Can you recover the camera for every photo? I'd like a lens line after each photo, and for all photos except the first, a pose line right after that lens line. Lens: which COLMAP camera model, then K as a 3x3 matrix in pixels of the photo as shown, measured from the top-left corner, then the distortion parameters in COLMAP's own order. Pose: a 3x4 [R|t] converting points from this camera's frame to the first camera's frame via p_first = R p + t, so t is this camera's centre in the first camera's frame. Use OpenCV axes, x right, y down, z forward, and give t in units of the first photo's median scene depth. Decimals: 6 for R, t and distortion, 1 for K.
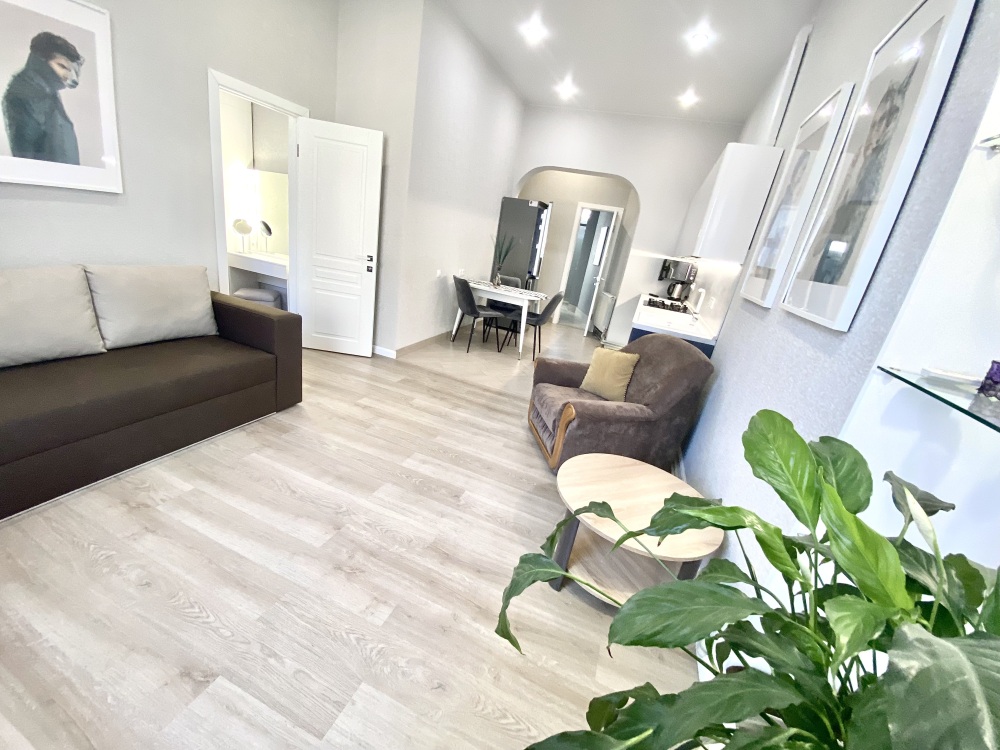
lens RADIAL K [[405.4, 0, 498.7], [0, 405.4, 376.9], [0, 0, 1]] dist [0.029771, -0.022446]
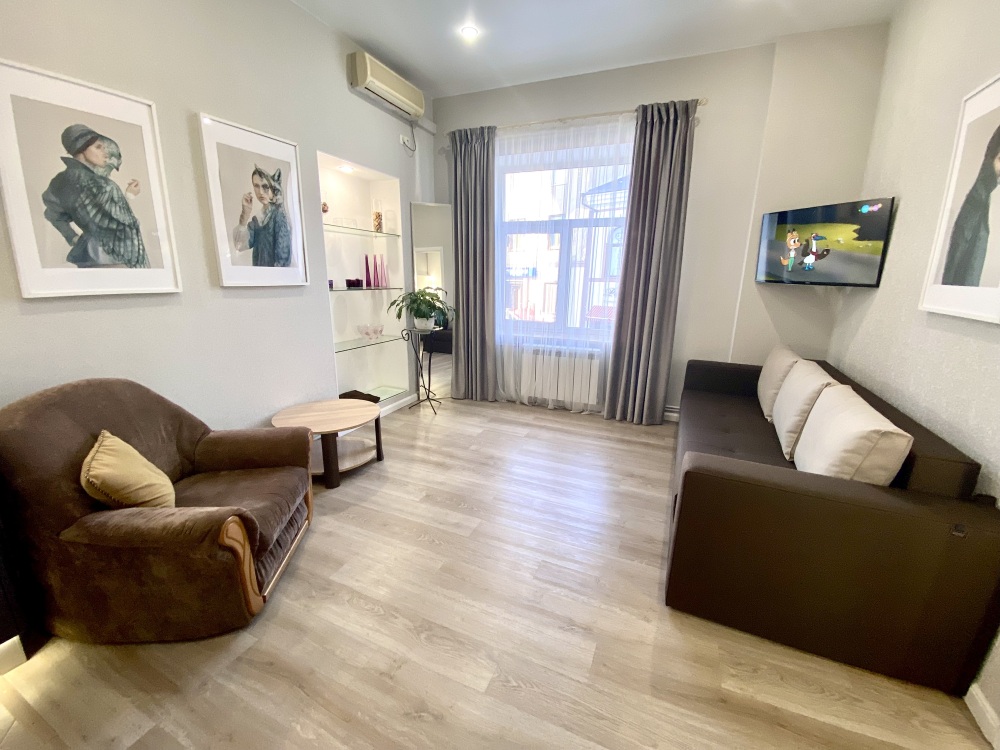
lens RADIAL K [[405.4, 0, 498.7], [0, 405.4, 376.9], [0, 0, 1]] dist [0.029771, -0.022446]
pose [[-0.982612, -0.185665, 0.001722, -0.221921], [-0.153188, 0.815903, 0.557527, -0.609787], [-0.104918, 0.547568, -0.830157, 1.625388]]
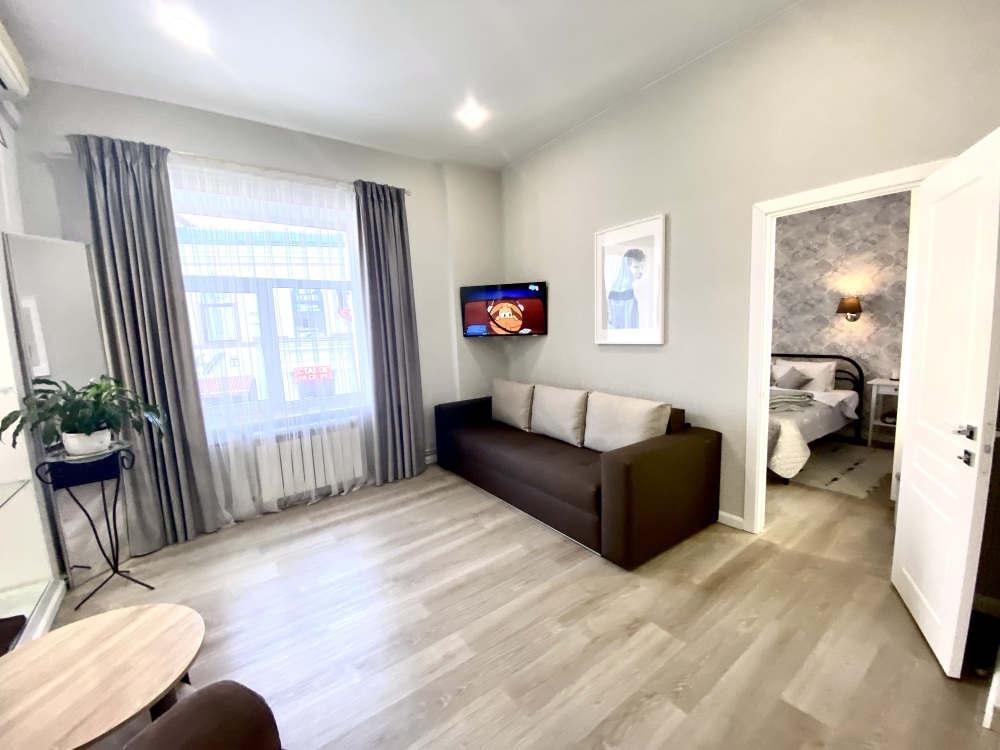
lens RADIAL K [[405.4, 0, 498.7], [0, 405.4, 376.9], [0, 0, 1]] dist [0.029771, -0.022446]
pose [[-0.542165, -0.034558, -0.839561, 0.402178], [-0.318923, 0.932852, 0.167554, -0.410703], [0.777396, 0.358598, -0.516781, 1.309484]]
